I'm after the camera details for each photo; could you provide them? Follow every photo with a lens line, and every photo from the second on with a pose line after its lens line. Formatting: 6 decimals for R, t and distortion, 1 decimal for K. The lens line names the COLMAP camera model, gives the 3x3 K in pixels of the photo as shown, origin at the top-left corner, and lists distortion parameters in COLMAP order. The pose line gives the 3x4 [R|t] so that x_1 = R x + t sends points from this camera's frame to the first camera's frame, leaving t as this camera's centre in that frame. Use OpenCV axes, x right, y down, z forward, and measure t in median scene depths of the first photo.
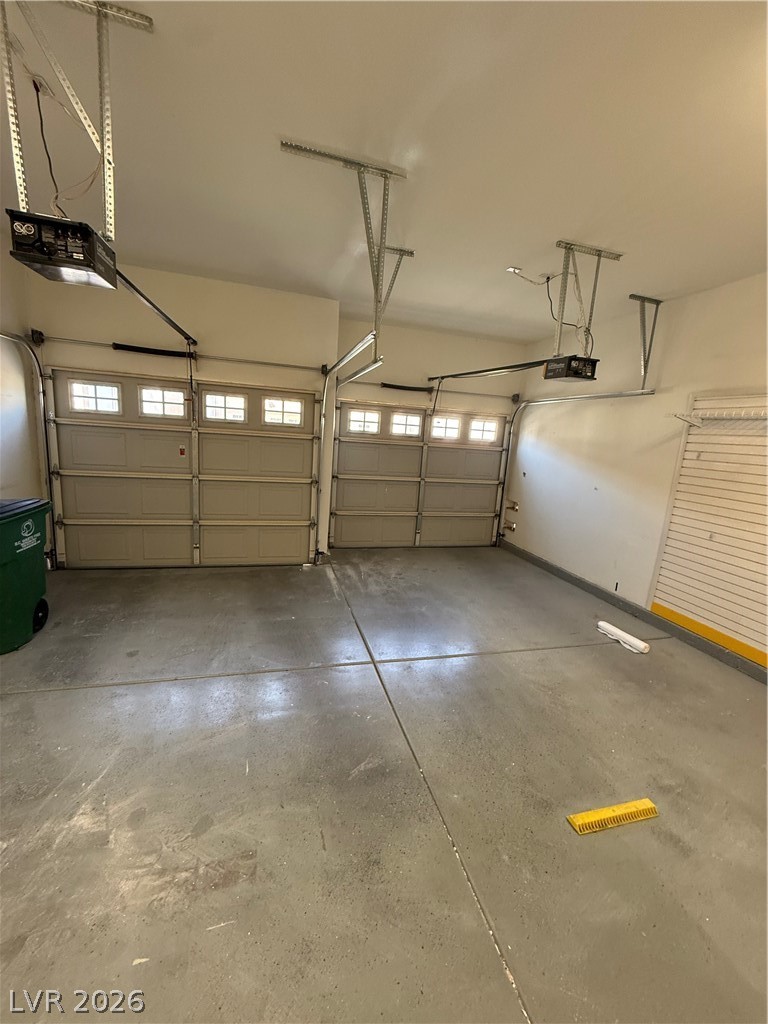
lens RADIAL K [[407.7, 0, 385.2], [0, 407.7, 510.7], [0, 0, 1]] dist [0.000613, -0.000373]
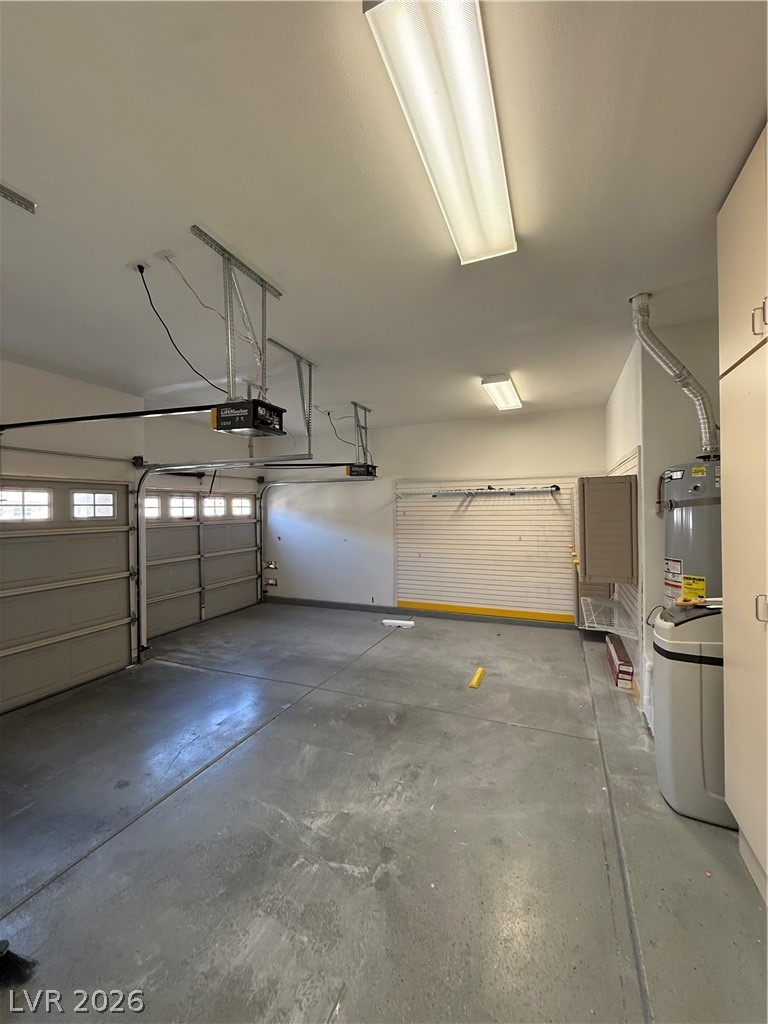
lens RADIAL K [[407.7, 0, 384.6], [0, 407.7, 510.3], [0, 0, 1]] dist [0.000613, -0.000373]
pose [[0.626489, -0.080628, 0.775249, -0.624702], [0.200334, 0.977877, -0.060190, -0.048477], [-0.753245, 0.193017, 0.628782, -0.082897]]
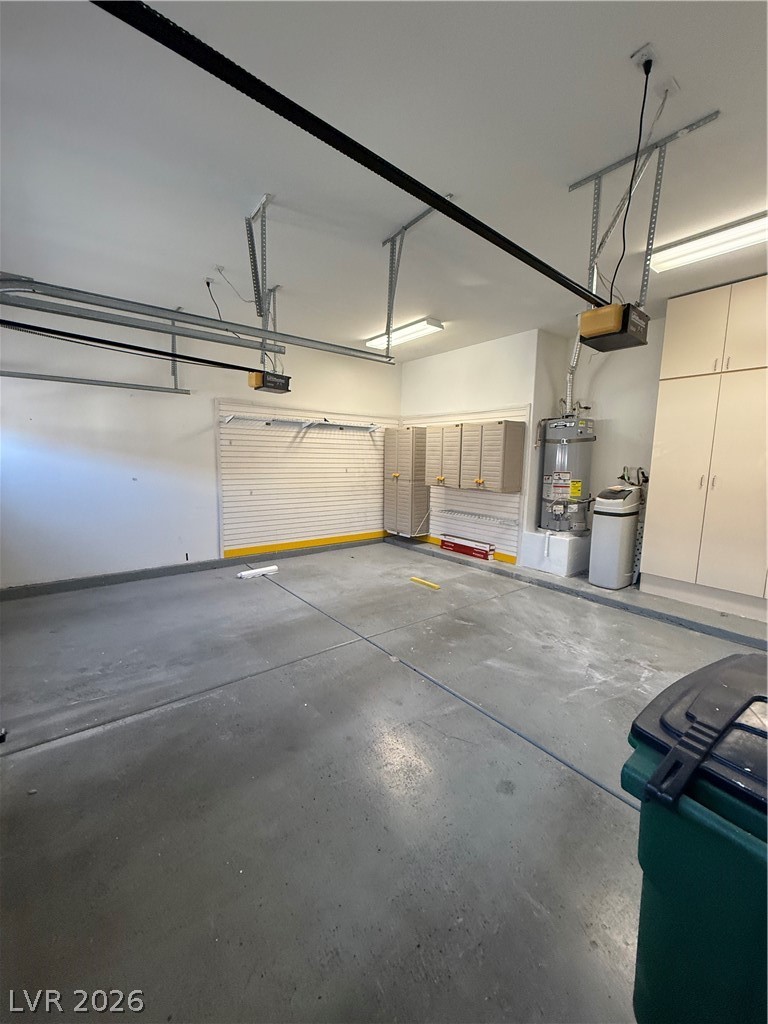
lens RADIAL K [[407.7, 0, 384.5], [0, 407.7, 508.7], [0, 0, 1]] dist [0.000613, -0.000373]
pose [[-0.373314, -0.196969, 0.906554, -0.727989], [0.127545, 0.957024, 0.260457, -0.191379], [-0.918896, 0.212858, -0.332148, 0.899397]]
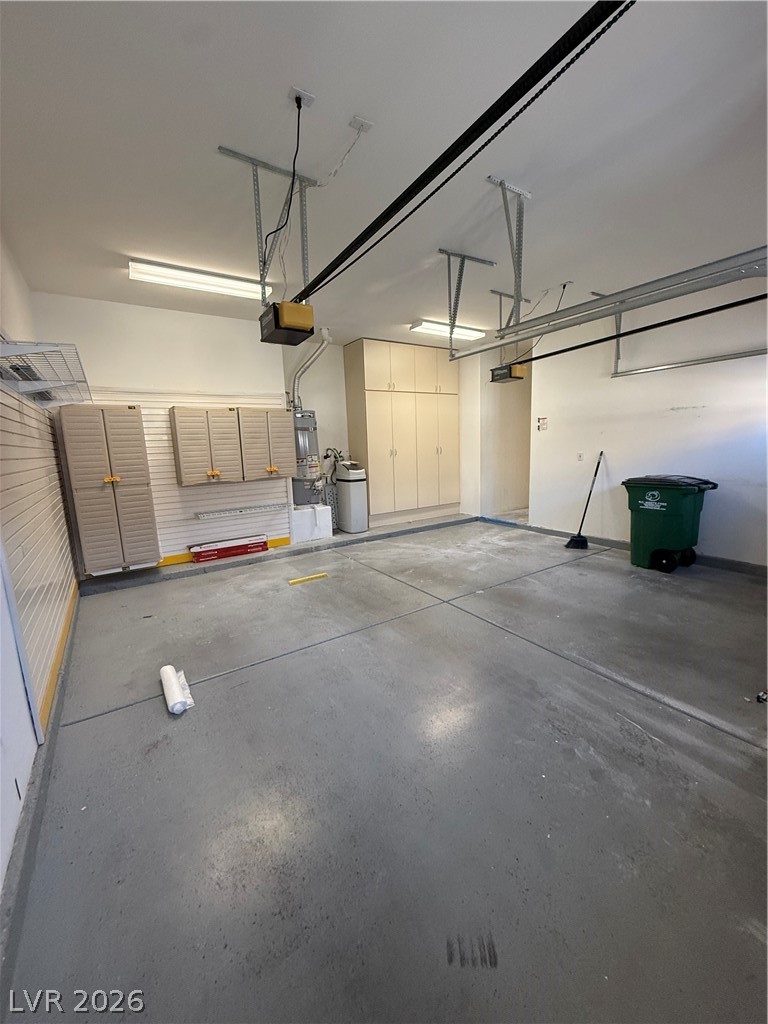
lens RADIAL K [[407.7, 0, 384.5], [0, 407.7, 508.8], [0, 0, 1]] dist [0.000613, -0.000373]
pose [[-0.949762, 0.009946, -0.312815, 0.396614], [-0.091261, 0.947258, 0.307202, -0.201525], [0.299372, 0.320317, -0.898762, 1.437163]]
